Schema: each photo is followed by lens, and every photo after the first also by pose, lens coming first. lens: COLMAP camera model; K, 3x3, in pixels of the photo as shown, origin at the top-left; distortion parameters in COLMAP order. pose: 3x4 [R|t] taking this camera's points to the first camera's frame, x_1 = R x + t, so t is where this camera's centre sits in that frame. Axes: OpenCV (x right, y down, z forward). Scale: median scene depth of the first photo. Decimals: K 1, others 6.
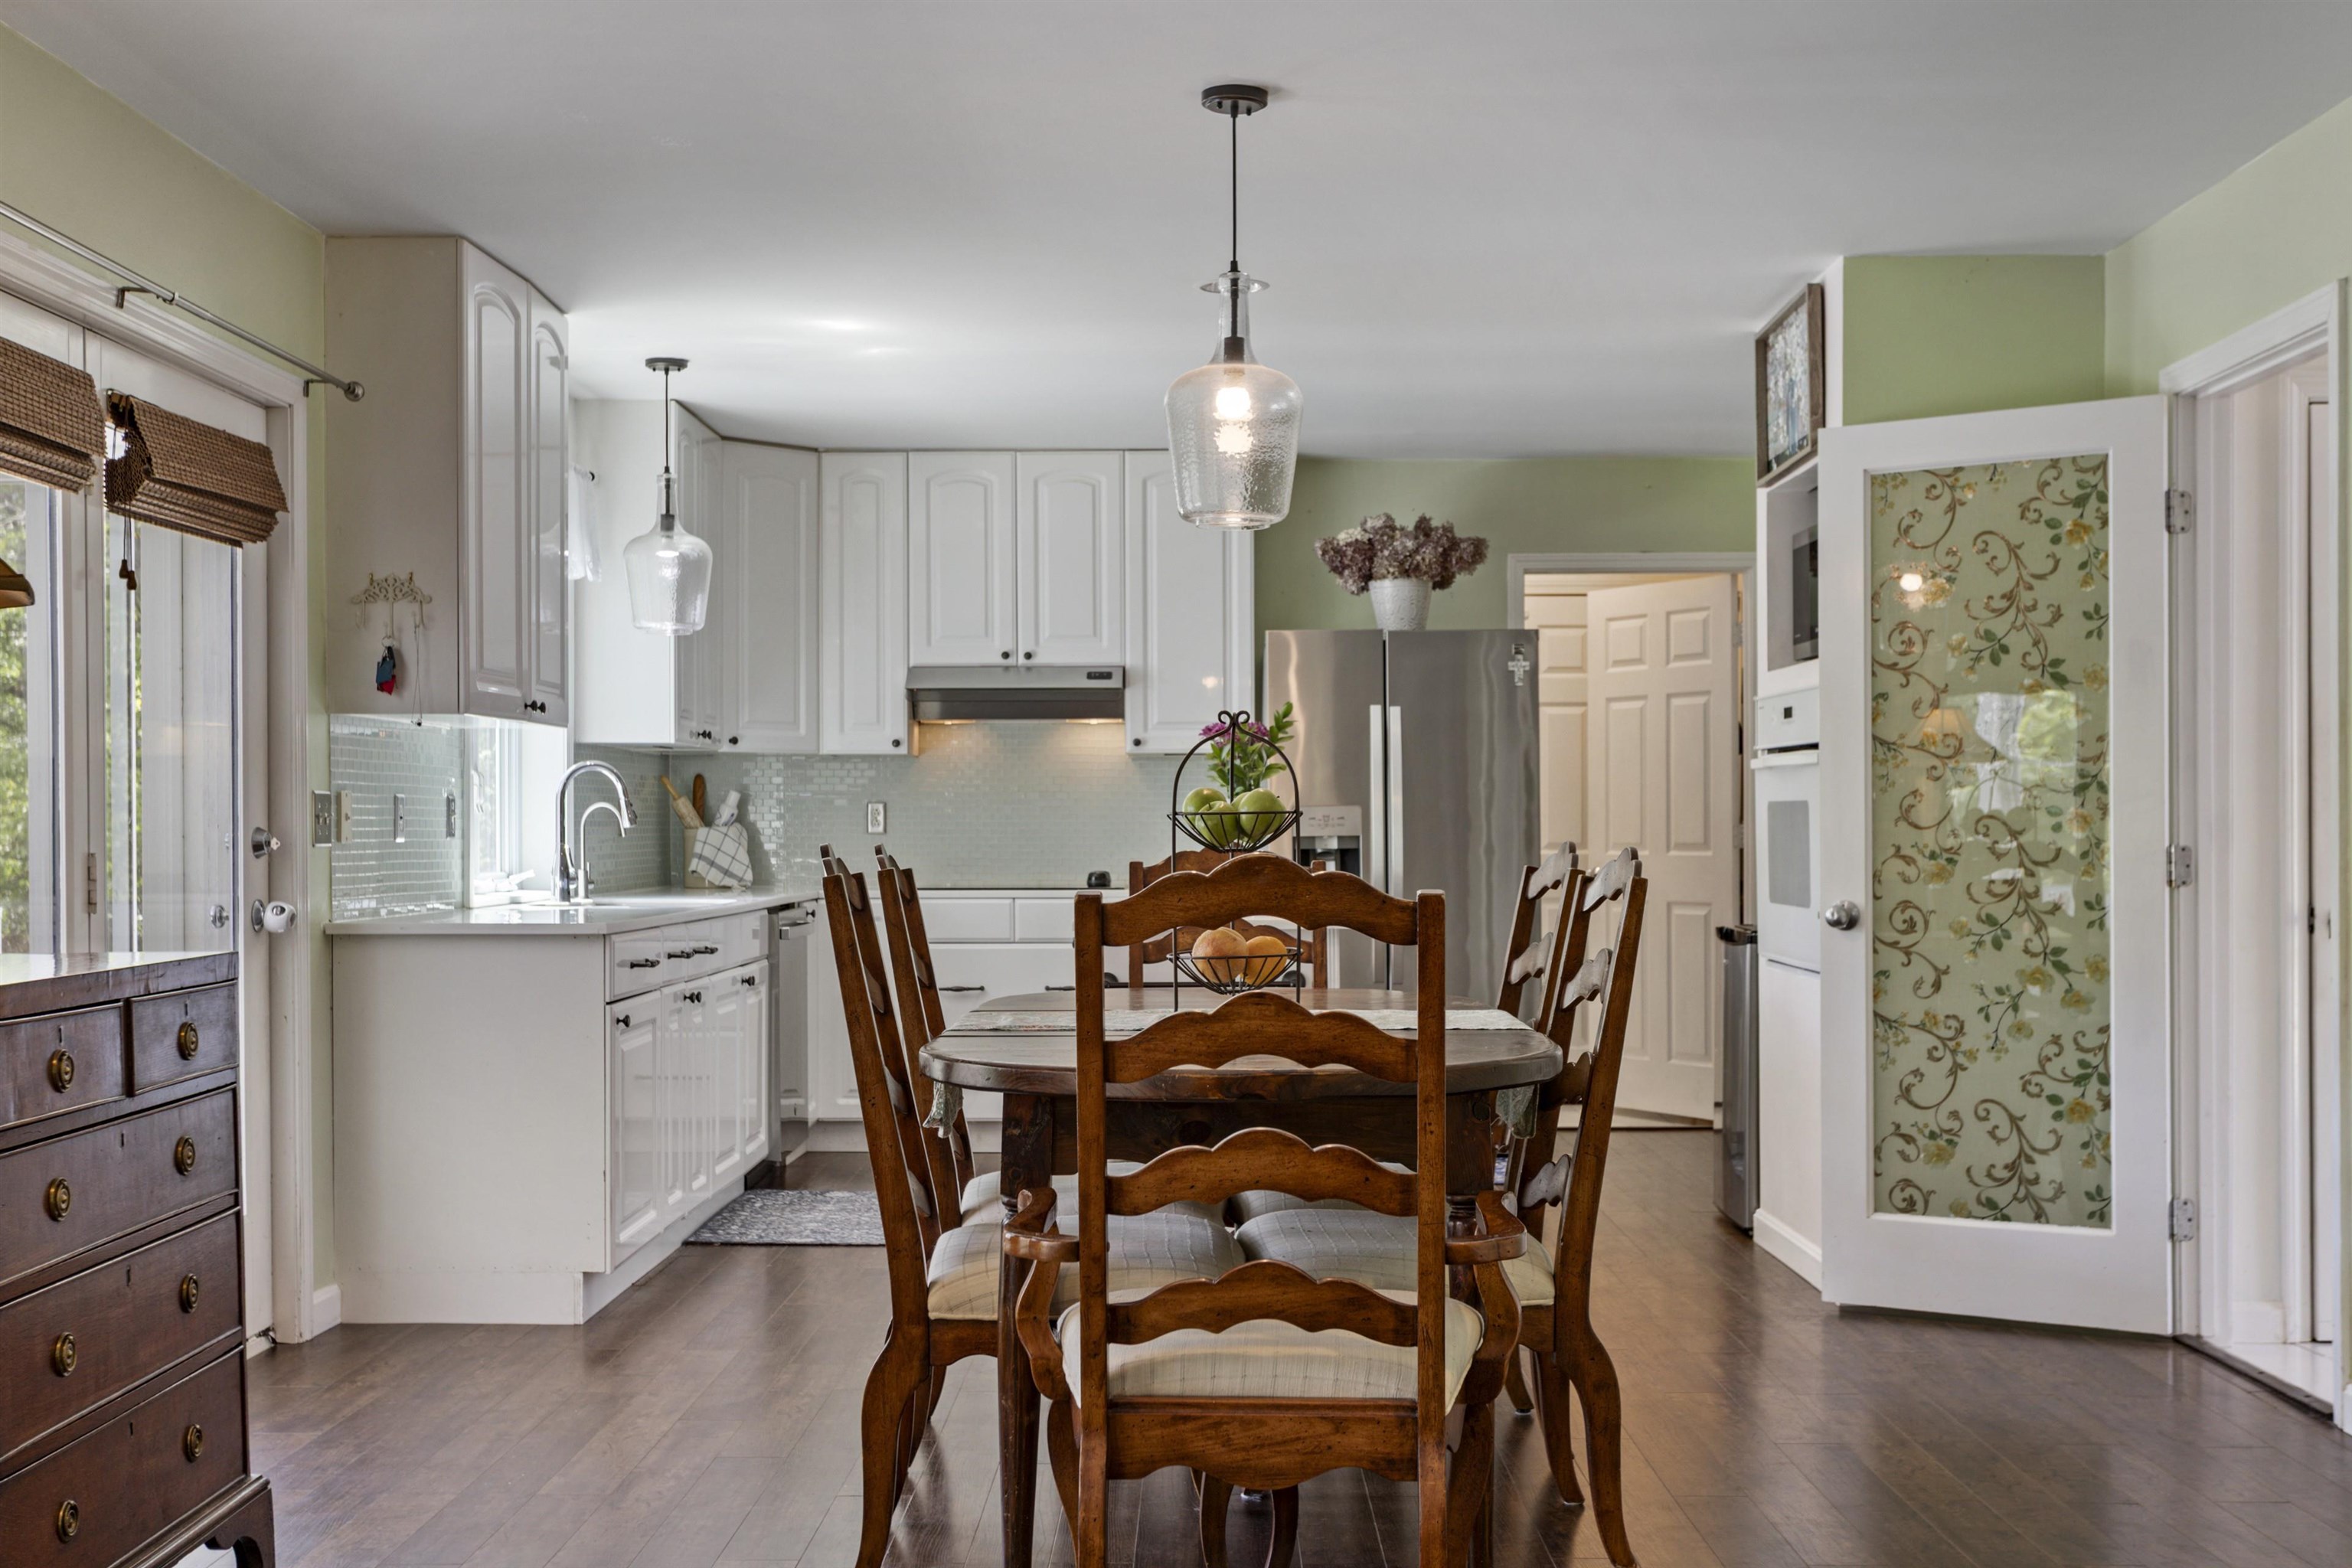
lens RADIAL K [[2648.5, 0, 1172.5], [0, 2648.5, 793.3], [0, 0, 1]] dist [0.016585, 0.000000]
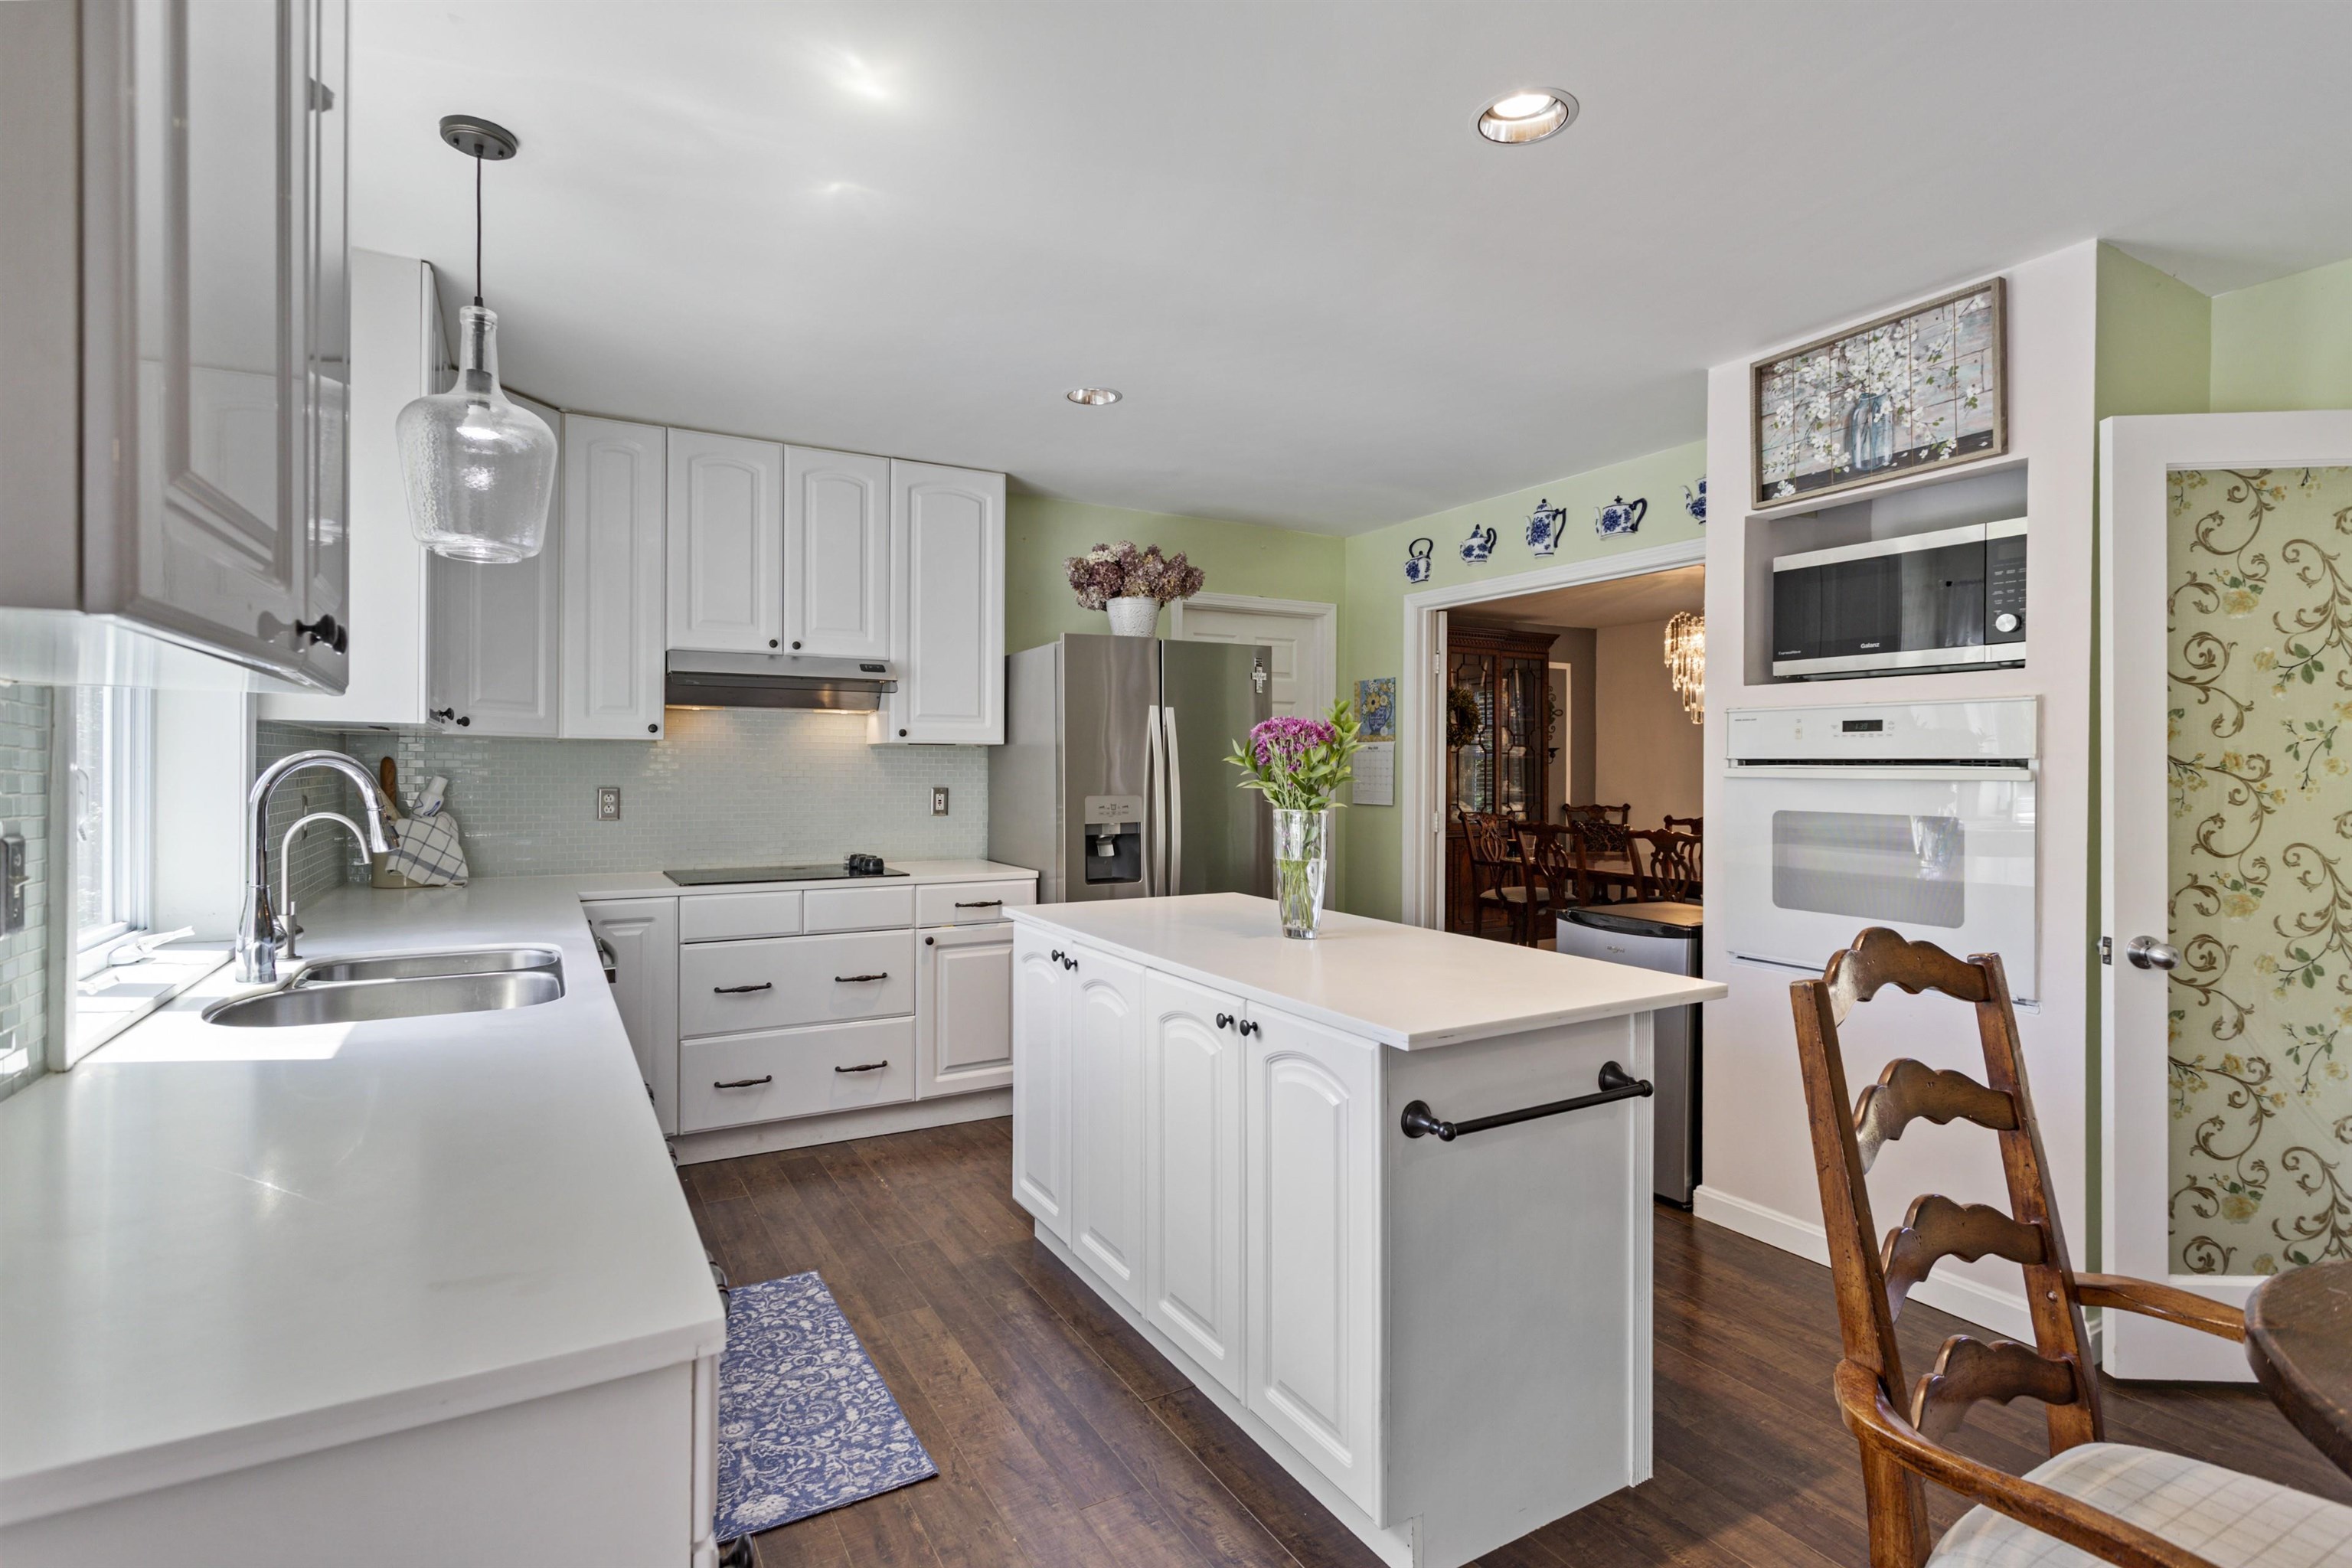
lens RADIAL K [[1143.5, 0, 1194.1], [0, 1143.5, 760.2], [0, 0, 1]] dist [0.001295, 0.003964]
pose [[0.856398, 0.007945, 0.516254, -0.198945], [-0.011735, 0.999923, 0.004077, -0.015228], [-0.516182, -0.009550, 0.856426, 0.721312]]
